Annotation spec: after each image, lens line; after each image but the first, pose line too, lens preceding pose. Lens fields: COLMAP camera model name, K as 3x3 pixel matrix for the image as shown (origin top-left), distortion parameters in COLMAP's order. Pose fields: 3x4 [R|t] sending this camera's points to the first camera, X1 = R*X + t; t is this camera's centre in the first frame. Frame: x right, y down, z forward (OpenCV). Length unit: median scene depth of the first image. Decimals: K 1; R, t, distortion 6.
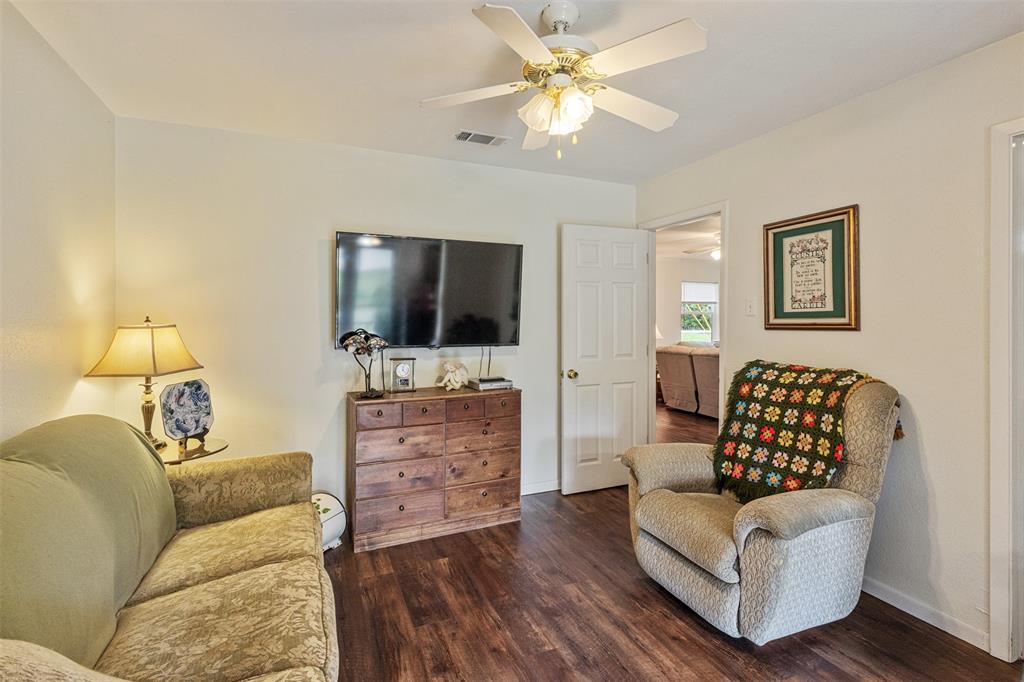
lens RADIAL K [[474.0, 0, 504.9], [0, 474.0, 318.8], [0, 0, 1]] dist [0.010561, -0.000099]
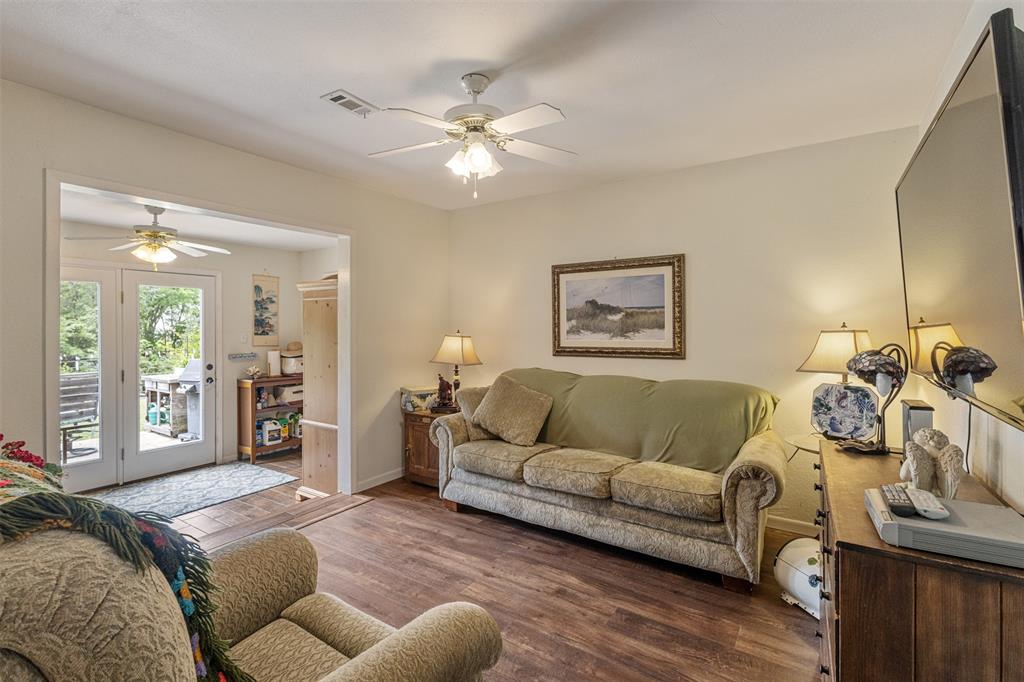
lens RADIAL K [[474.0, 0, 508.6], [0, 474.0, 332.7], [0, 0, 1]] dist [0.010561, -0.000099]
pose [[-0.834261, 0.007239, -0.551322, 0.546057], [0.000616, 0.999925, 0.012199, 0.005420], [0.551370, 0.009838, -0.834203, 1.563915]]
